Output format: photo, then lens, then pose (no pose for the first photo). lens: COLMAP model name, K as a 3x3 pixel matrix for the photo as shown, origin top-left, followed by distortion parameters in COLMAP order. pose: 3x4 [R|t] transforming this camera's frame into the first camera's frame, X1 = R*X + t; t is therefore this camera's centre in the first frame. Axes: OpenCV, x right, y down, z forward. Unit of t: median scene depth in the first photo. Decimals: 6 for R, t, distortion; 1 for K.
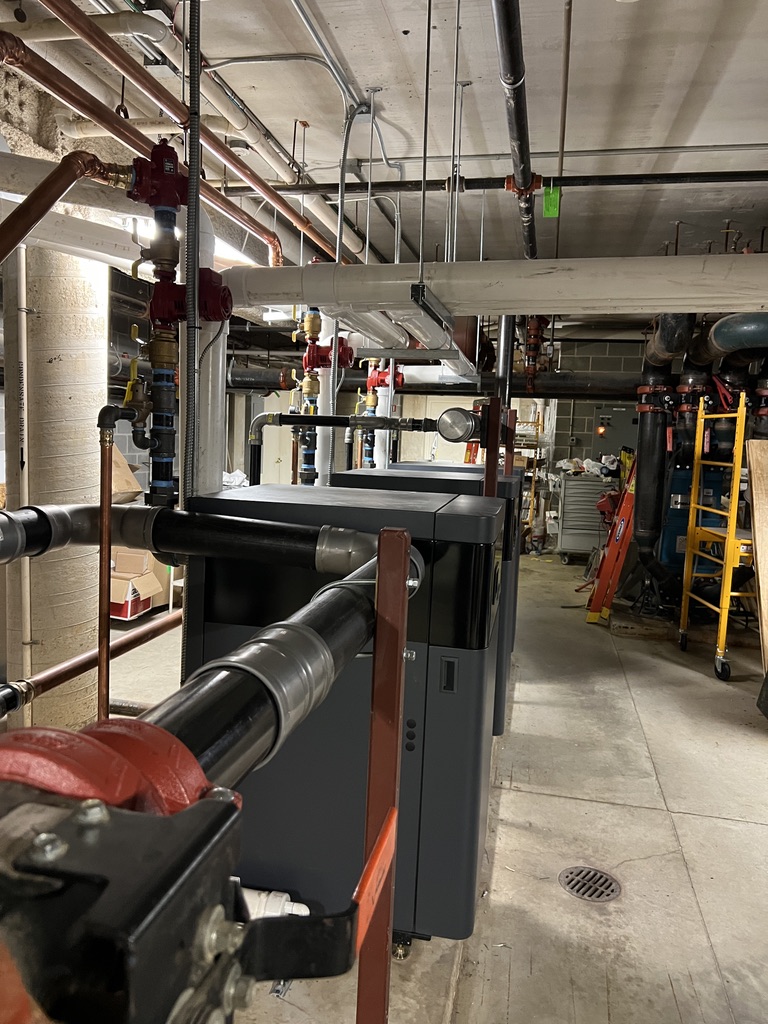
lens RADIAL K [[776.2, 0, 380.2], [0, 776.2, 502.4], [0, 0, 1]] dist [0.010540, -0.004851]
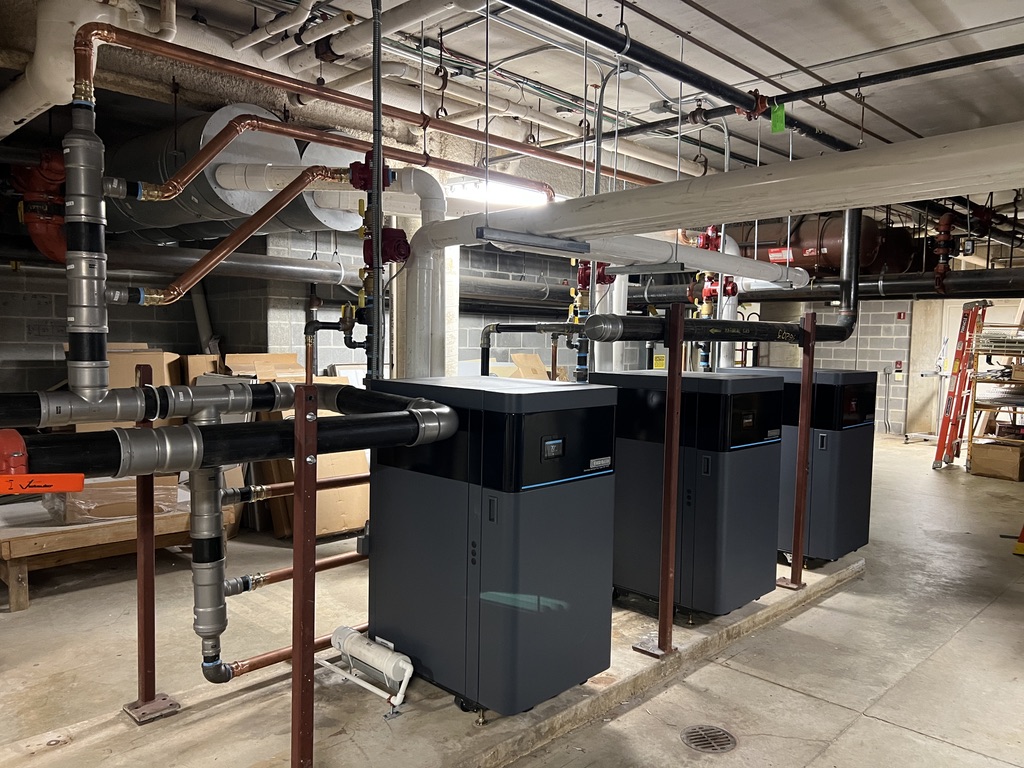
lens RADIAL K [[776.2, 0, 512.0], [0, 776.2, 384.0], [0, 0, 1]] dist [0.010540, -0.004851]
pose [[0.846346, 0.008055, -0.532573, 0.496933], [-0.032206, 0.998830, -0.036075, 0.029775], [0.531660, 0.047684, 0.845615, -0.082984]]
